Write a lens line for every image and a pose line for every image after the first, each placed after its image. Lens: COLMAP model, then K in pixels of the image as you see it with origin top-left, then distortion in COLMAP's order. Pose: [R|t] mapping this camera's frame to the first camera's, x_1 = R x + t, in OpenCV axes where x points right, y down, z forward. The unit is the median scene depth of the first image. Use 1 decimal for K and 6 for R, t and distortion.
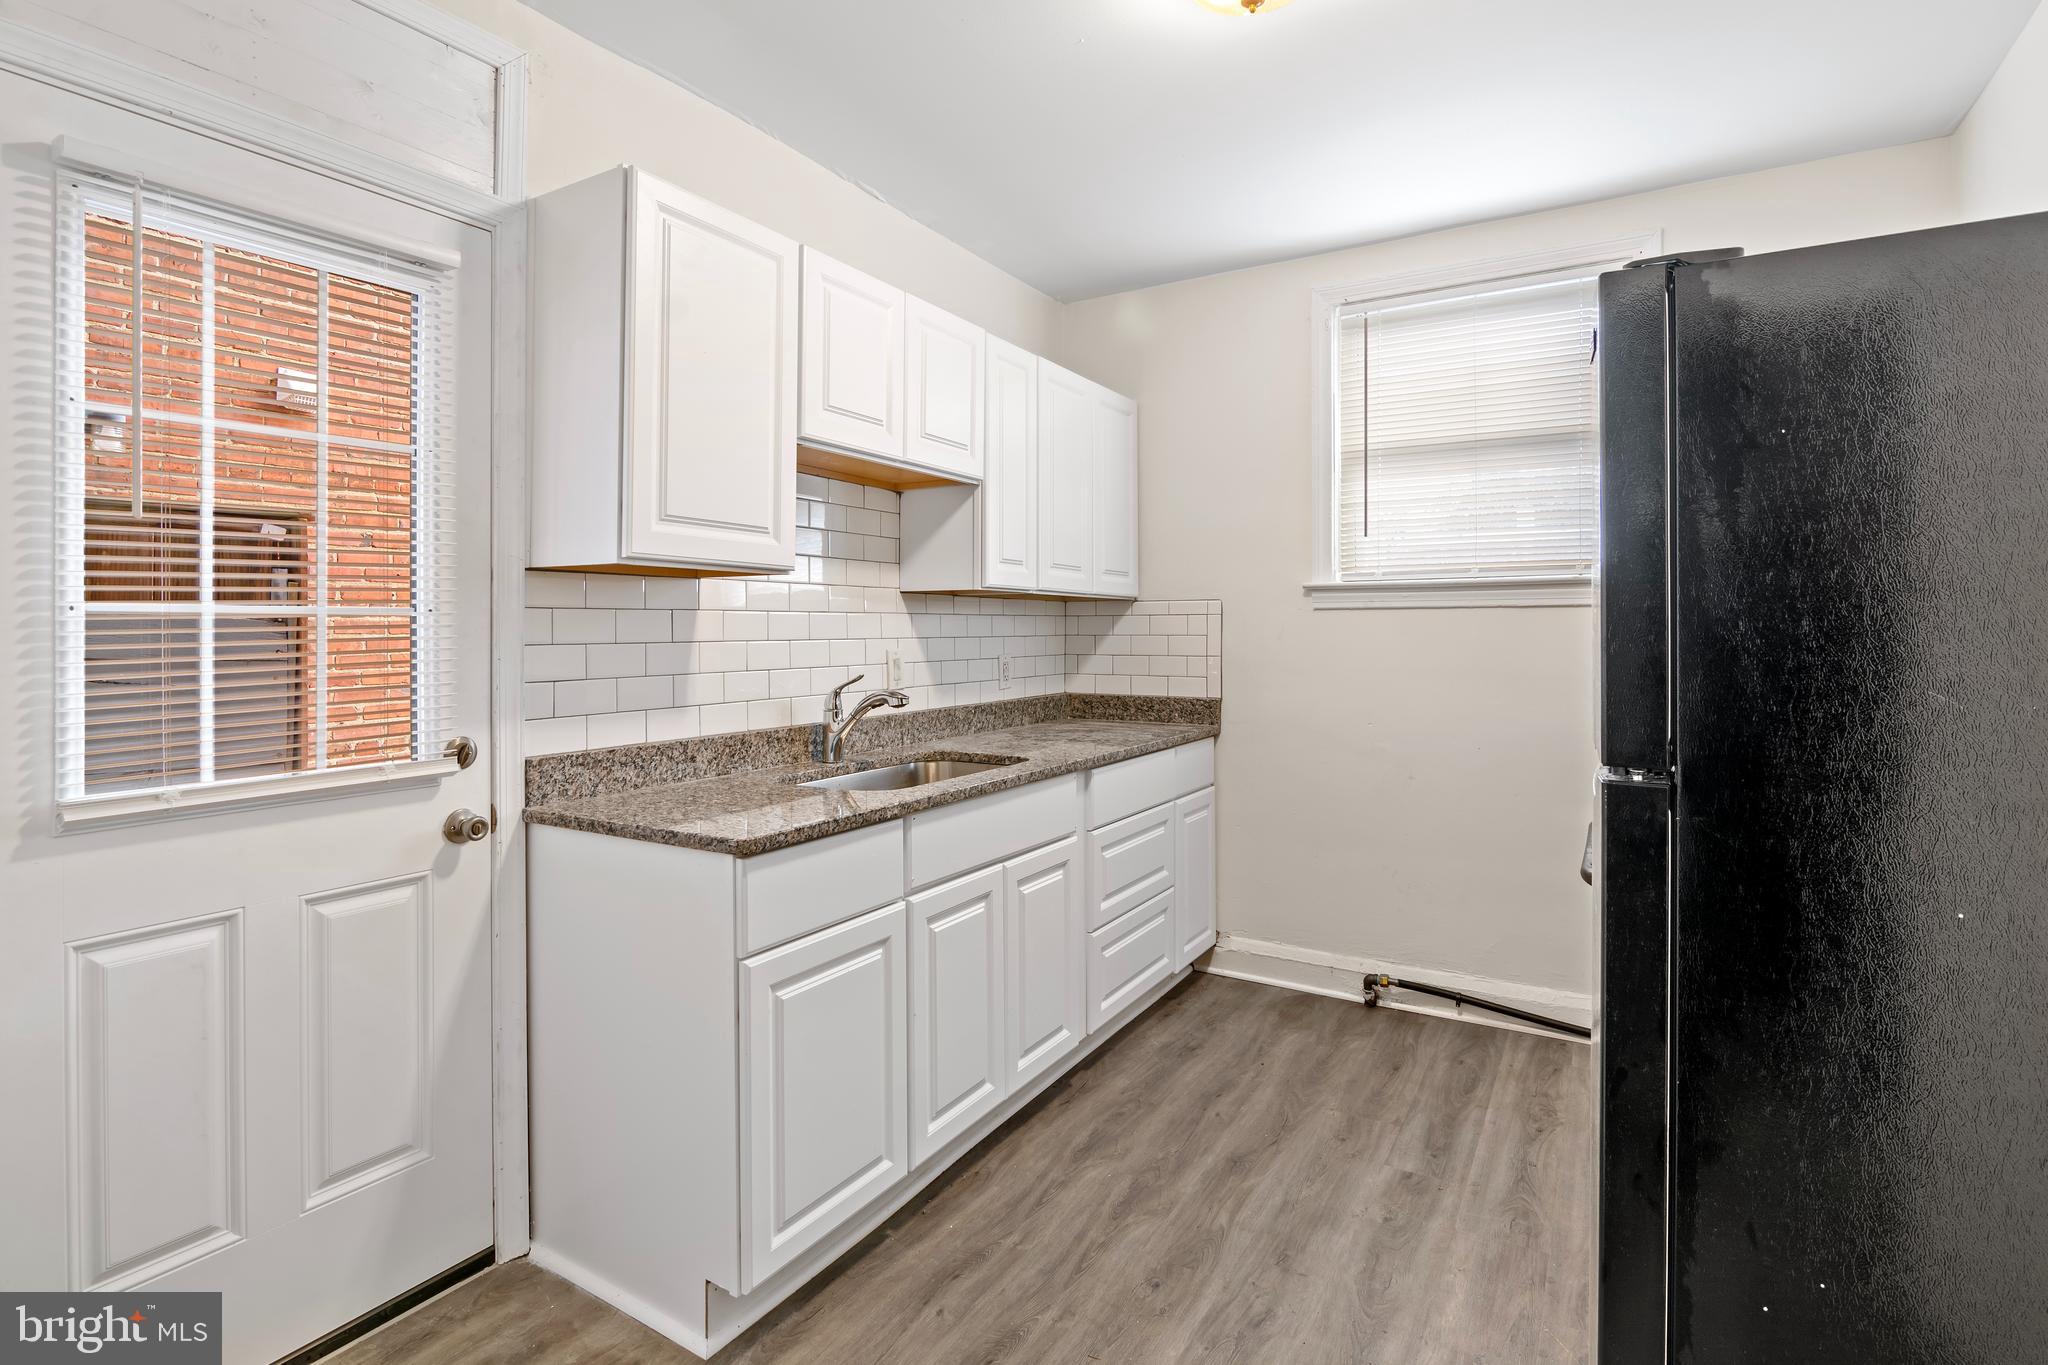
lens RADIAL K [[1020.1, 0, 1022.1], [0, 1020.1, 621.0], [0, 0, 1]] dist [0.001607, 0.000566]
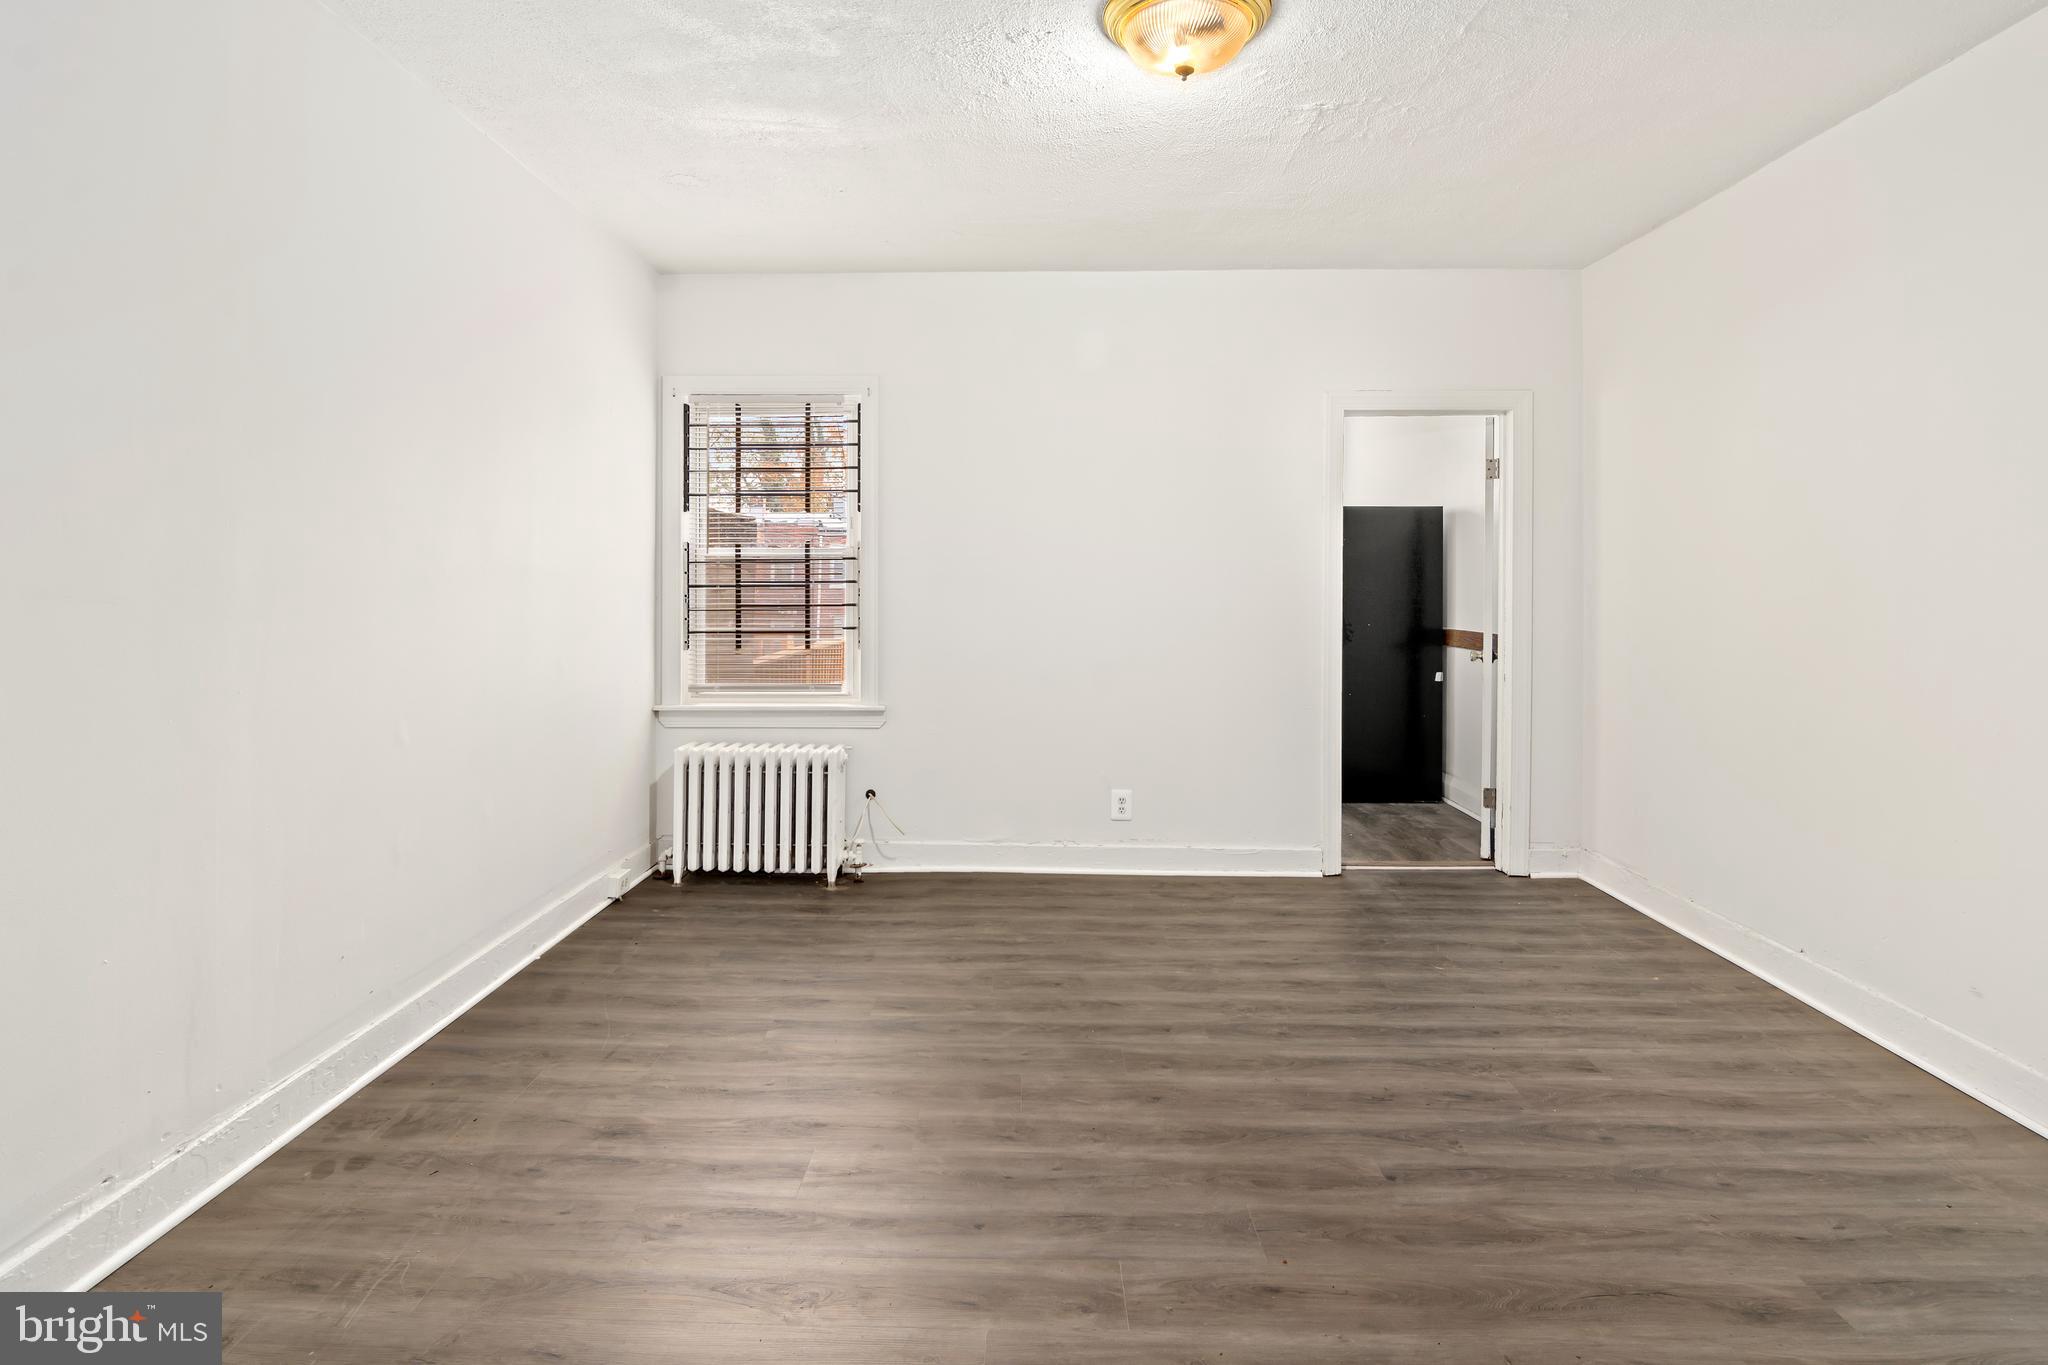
lens RADIAL K [[1020.1, 0, 1022.1], [0, 1020.1, 621.0], [0, 0, 1]] dist [0.001607, 0.000566]
pose [[-0.499396, 0.006805, 0.866347, -0.459716], [0.006265, 0.999971, -0.004243, 0.039625], [-0.866351, 0.003309, -0.499425, 1.795121]]
